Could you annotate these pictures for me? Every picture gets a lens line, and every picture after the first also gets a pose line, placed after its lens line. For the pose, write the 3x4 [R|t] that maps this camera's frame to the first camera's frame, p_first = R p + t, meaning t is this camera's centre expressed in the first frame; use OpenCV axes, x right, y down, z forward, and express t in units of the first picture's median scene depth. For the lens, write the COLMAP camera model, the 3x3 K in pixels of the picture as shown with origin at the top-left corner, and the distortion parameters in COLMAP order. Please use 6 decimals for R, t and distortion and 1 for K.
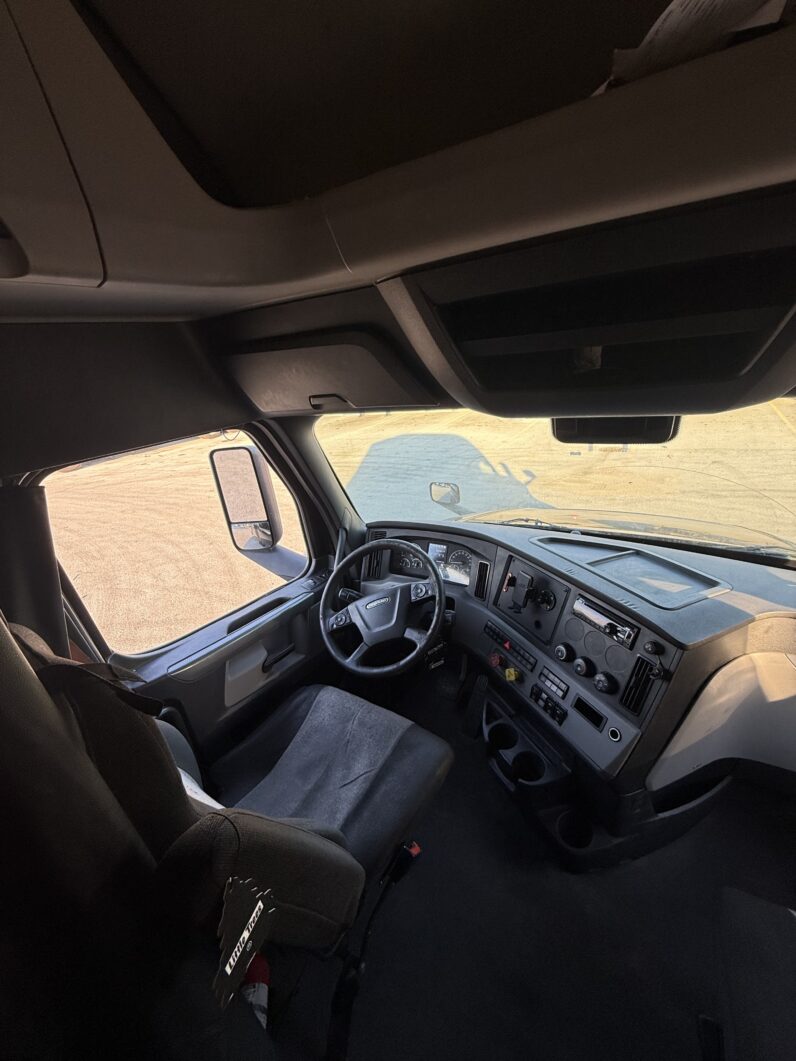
lens RADIAL K [[423.9, 0, 398.0], [0, 423.9, 530.5], [0, 0, 1]] dist [0.000494, -0.000444]
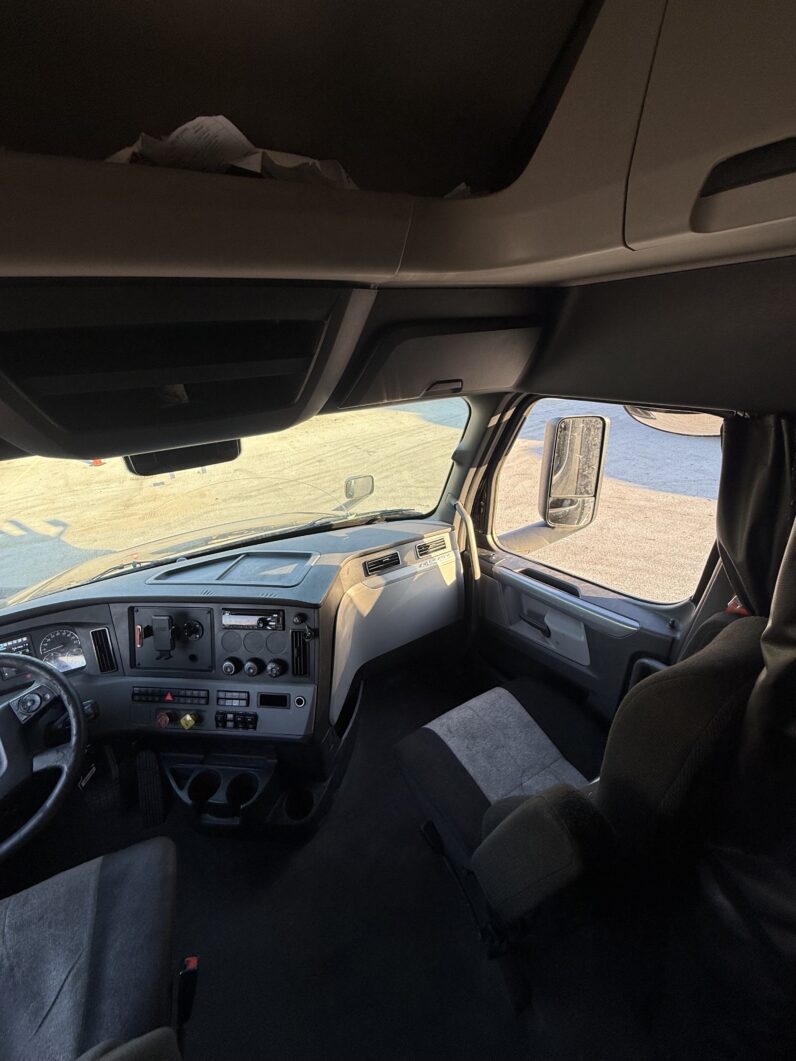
lens RADIAL K [[423.9, 0, 398.0], [0, 423.9, 530.5], [0, 0, 1]] dist [0.000494, -0.000444]
pose [[0.507494, -0.291966, 0.810682, -0.140285], [0.334392, 0.933839, 0.126988, -0.019008], [-0.794123, 0.206639, 0.571549, 0.007786]]
